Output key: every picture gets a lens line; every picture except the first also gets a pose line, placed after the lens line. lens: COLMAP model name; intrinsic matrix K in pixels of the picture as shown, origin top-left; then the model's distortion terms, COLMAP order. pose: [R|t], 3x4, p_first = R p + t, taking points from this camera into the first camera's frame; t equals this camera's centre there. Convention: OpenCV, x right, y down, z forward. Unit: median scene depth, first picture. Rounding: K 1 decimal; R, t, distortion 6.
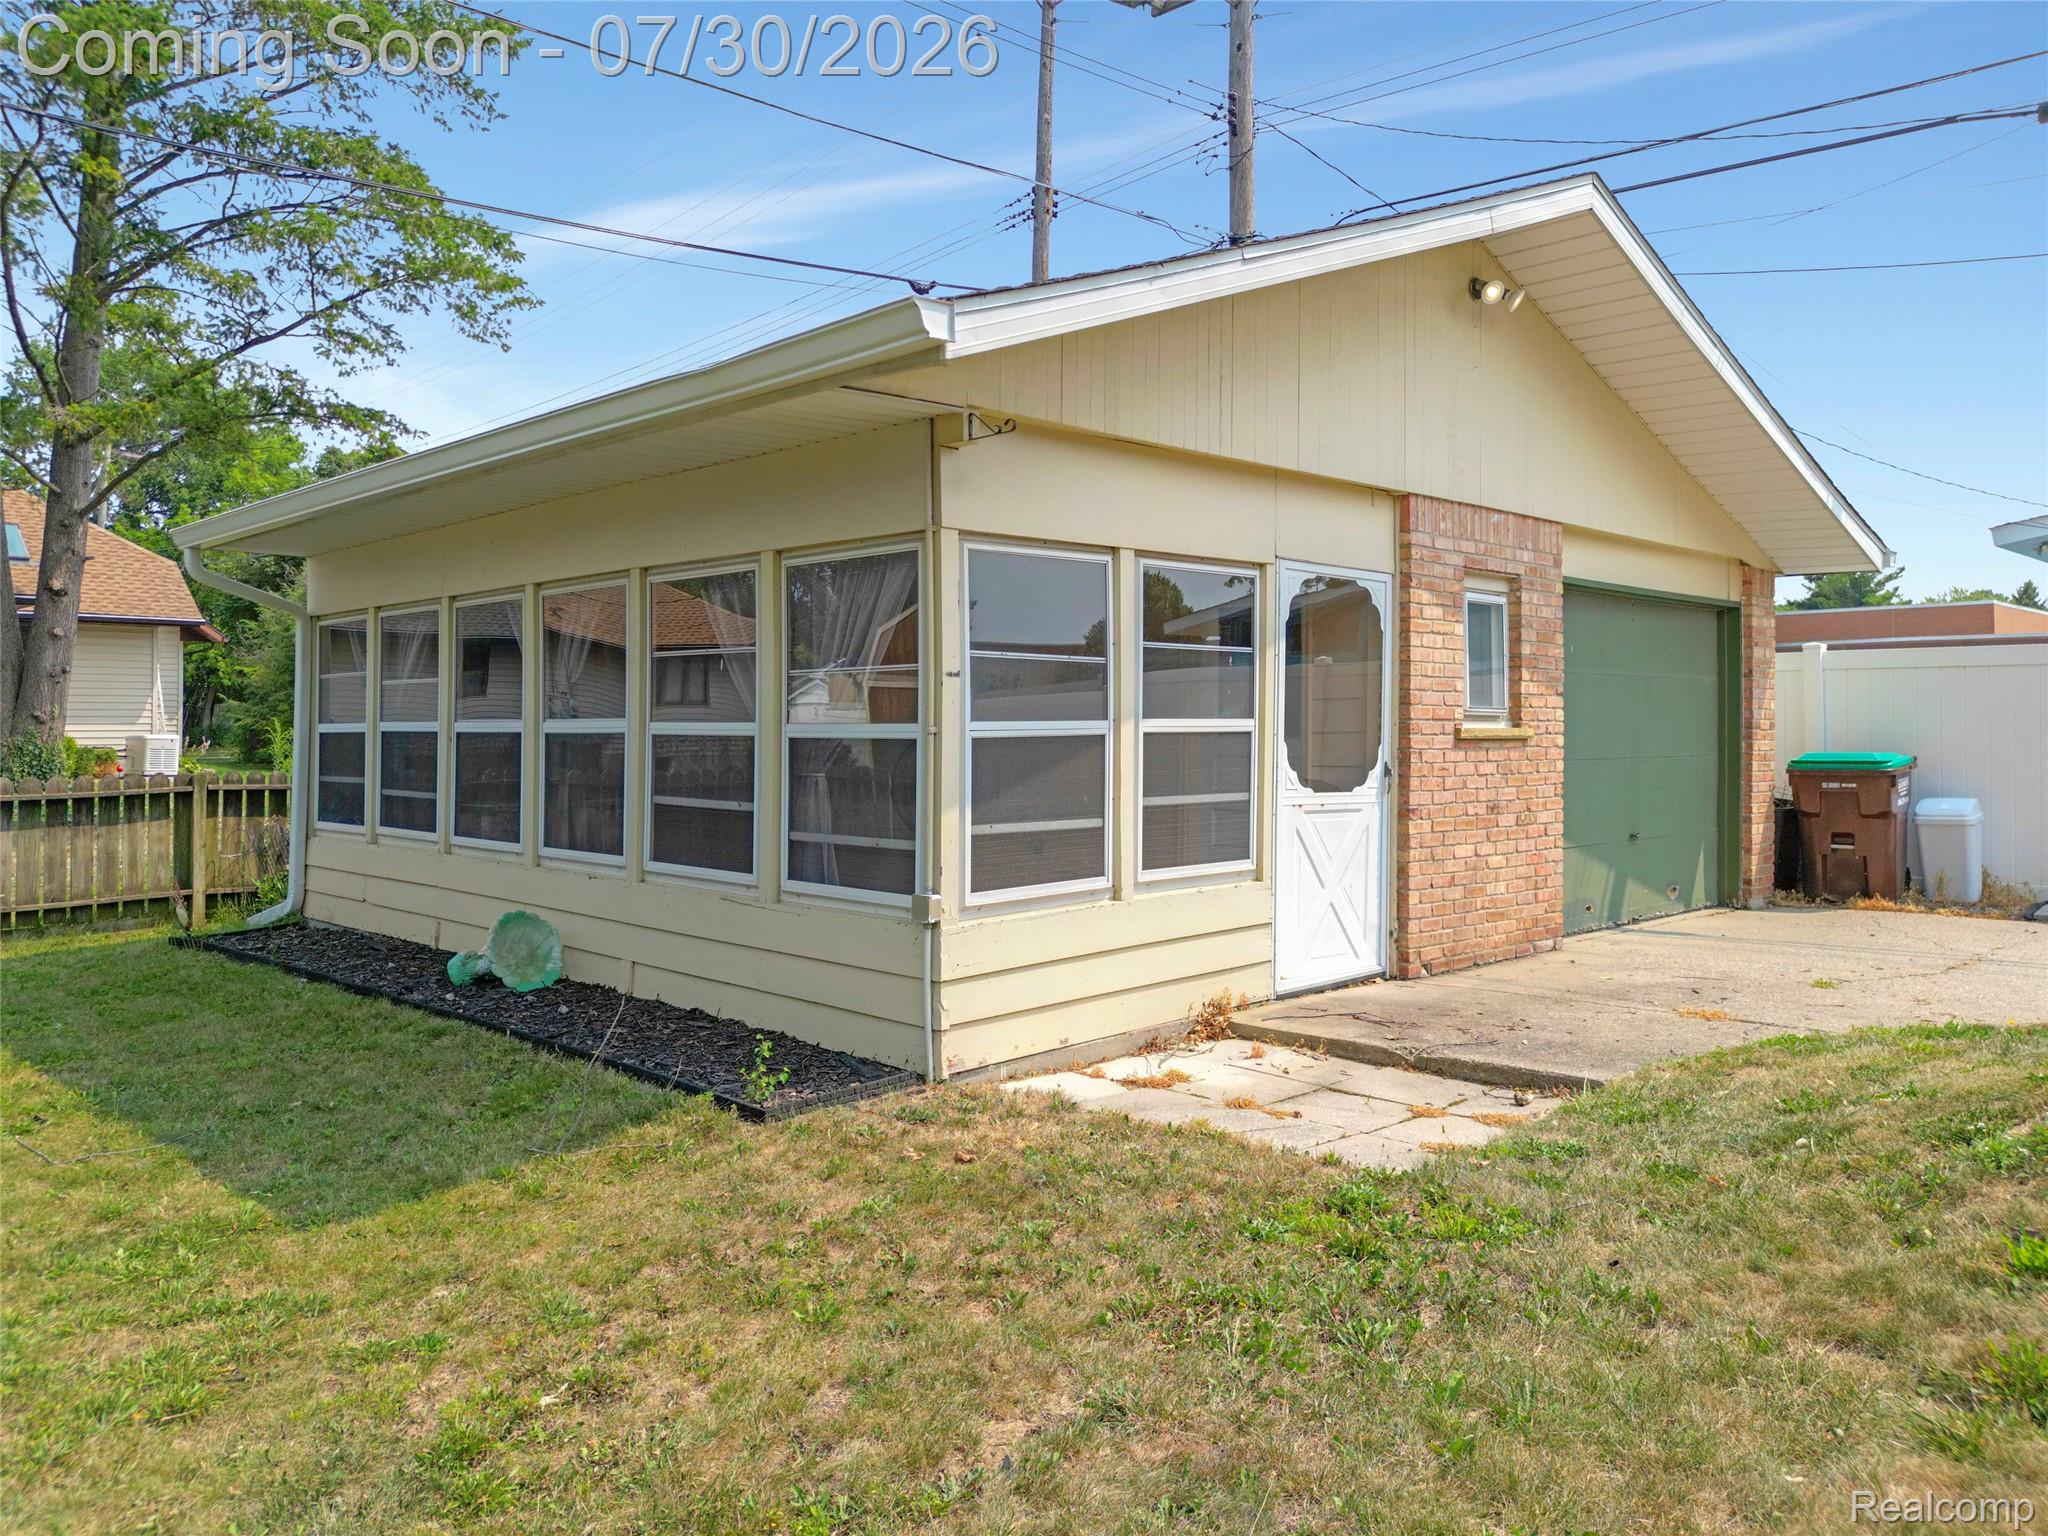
lens RADIAL K [[1474.8, 0, 1021.1], [0, 1474.8, 737.7], [0, 0, 1]] dist [0.061858, -0.084678]
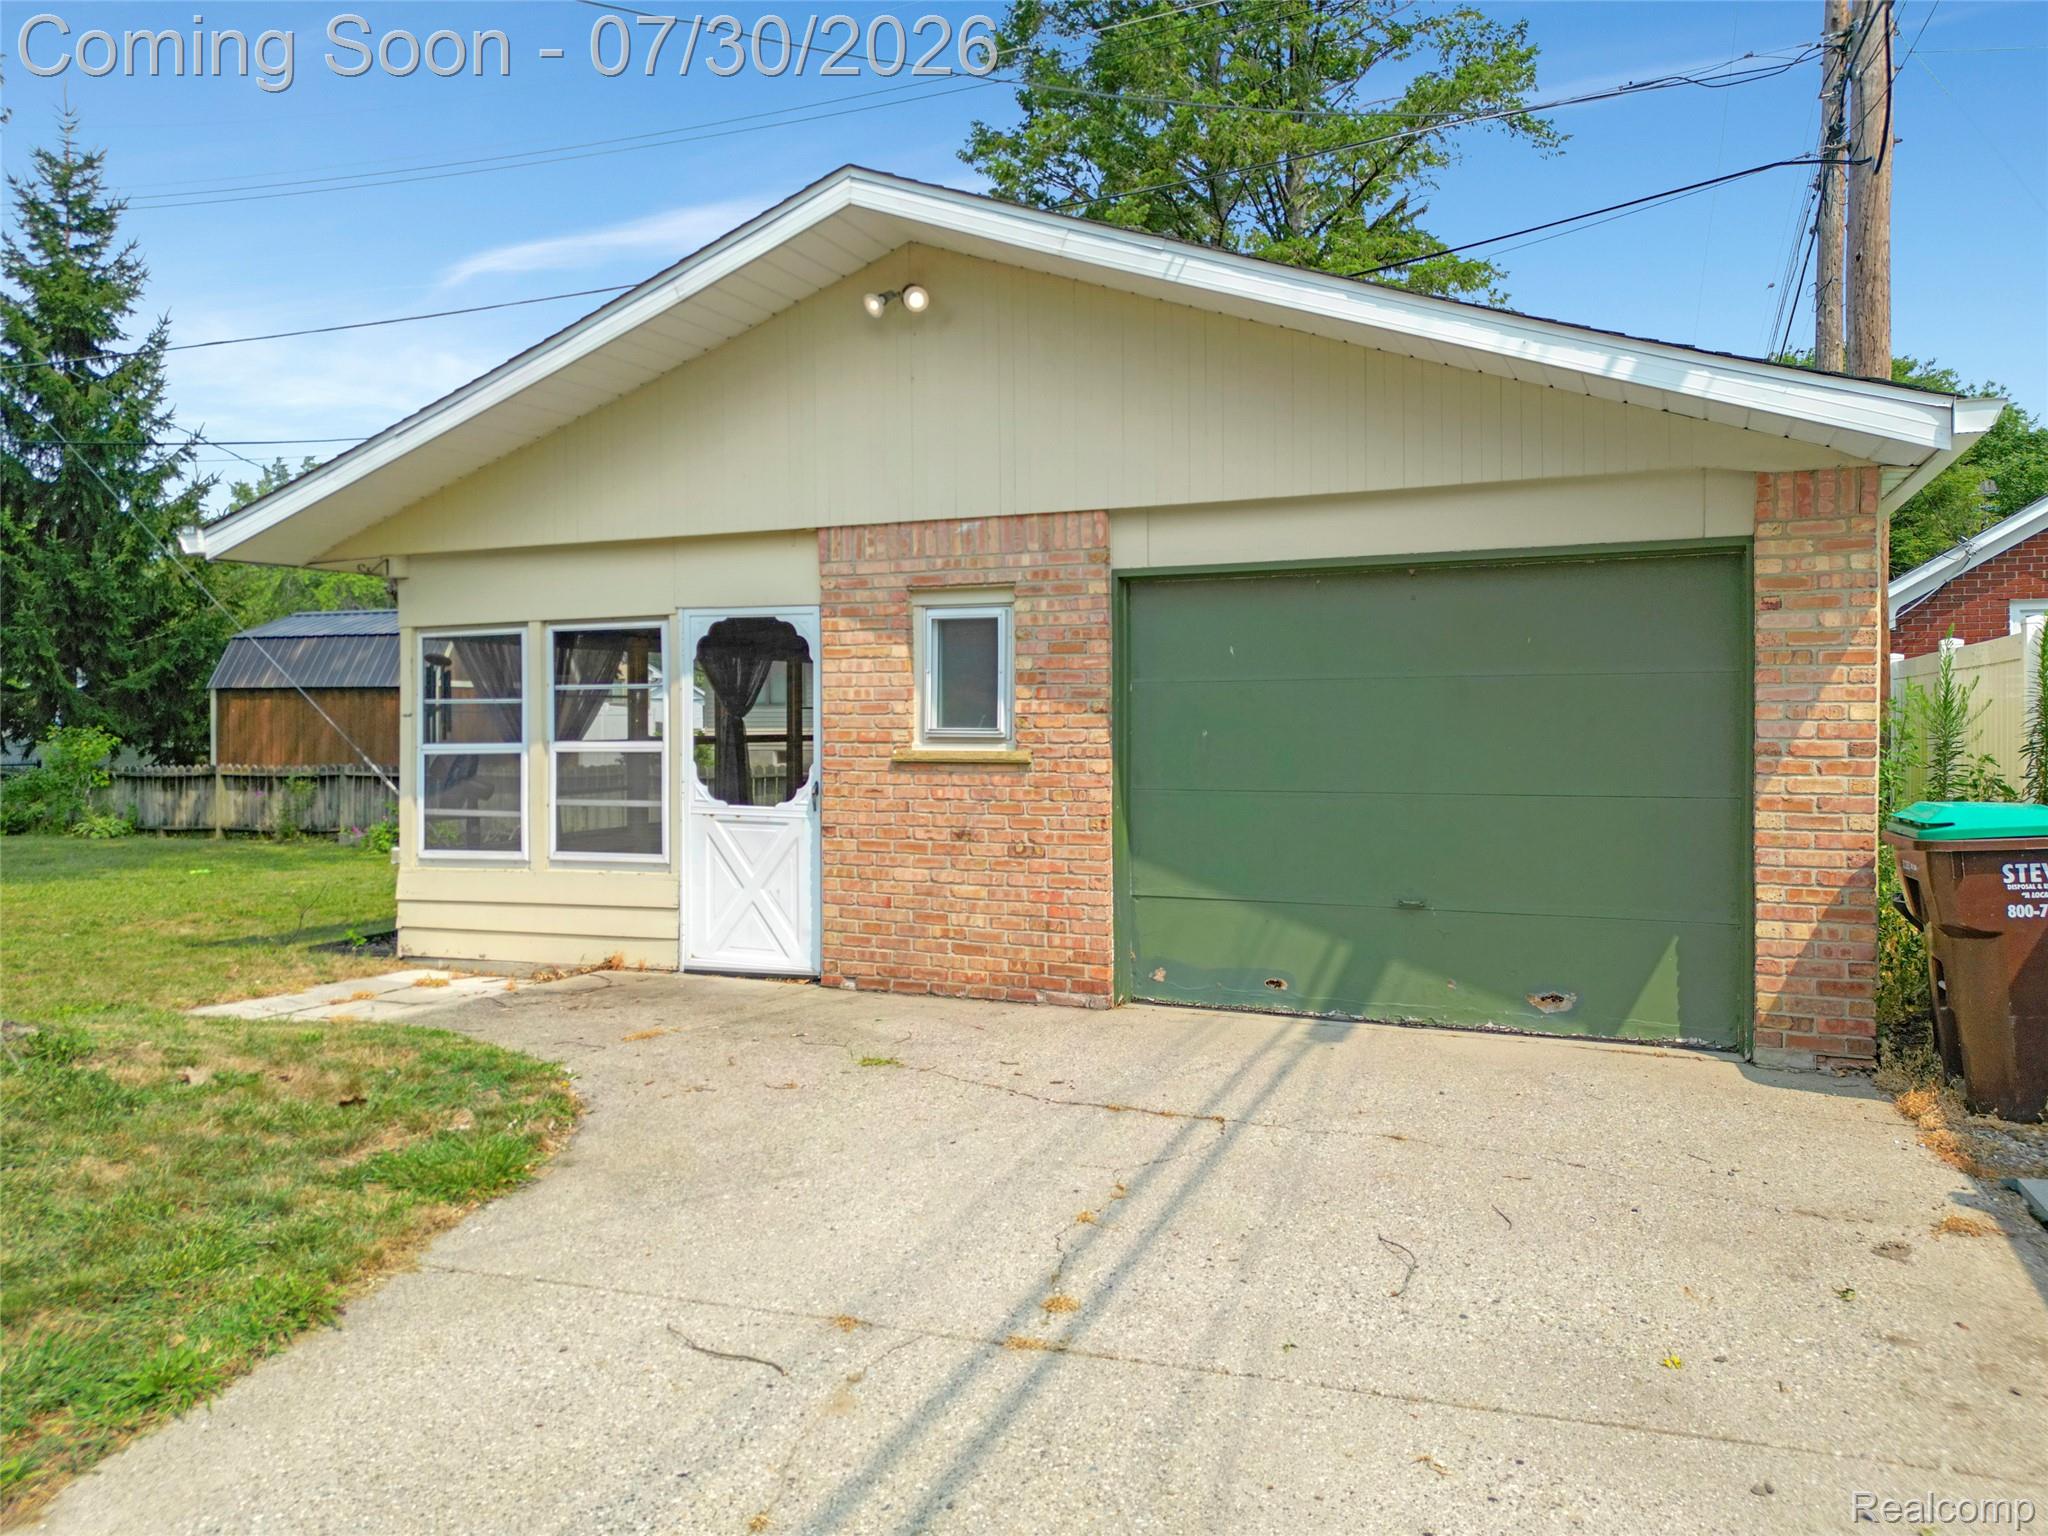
lens RADIAL K [[1474.8, 0, 1021.1], [0, 1474.8, 737.7], [0, 0, 1]] dist [0.061858, -0.084678]
pose [[0.407238, 0.010367, -0.913263, 1.300843], [0.000128, 0.999935, 0.011408, -0.027485], [0.913322, -0.004762, 0.407210, 0.708632]]
